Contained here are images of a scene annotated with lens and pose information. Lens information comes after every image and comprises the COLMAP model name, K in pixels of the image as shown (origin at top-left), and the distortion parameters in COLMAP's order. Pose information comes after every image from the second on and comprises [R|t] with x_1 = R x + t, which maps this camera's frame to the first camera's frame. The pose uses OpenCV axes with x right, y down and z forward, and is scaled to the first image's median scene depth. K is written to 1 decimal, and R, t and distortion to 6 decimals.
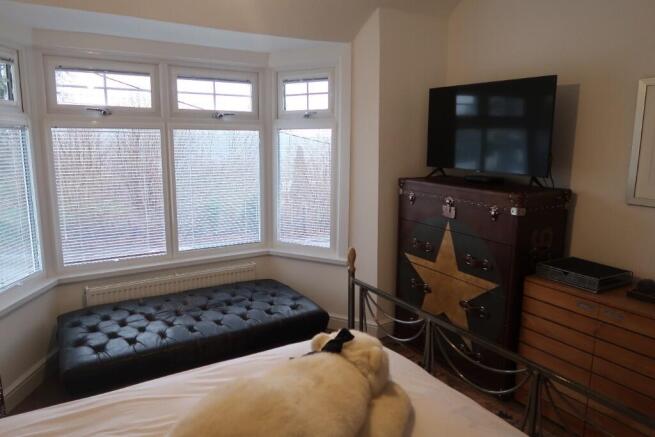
lens RADIAL K [[459.9, 0, 327.5], [0, 459.9, 218.5], [0, 0, 1]] dist [0.001267, 0.000606]
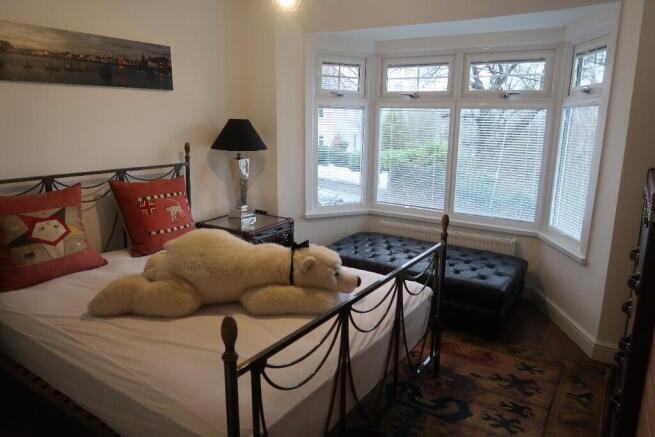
lens RADIAL K [[459.9, 0, 327.5], [0, 459.9, 218.5], [0, 0, 1]] dist [0.001267, 0.000606]
pose [[0.435983, 0.198772, -0.877729, 0.657270], [-0.171909, 0.975739, 0.135577, -0.020080], [0.883383, 0.091780, 0.459576, 0.188923]]
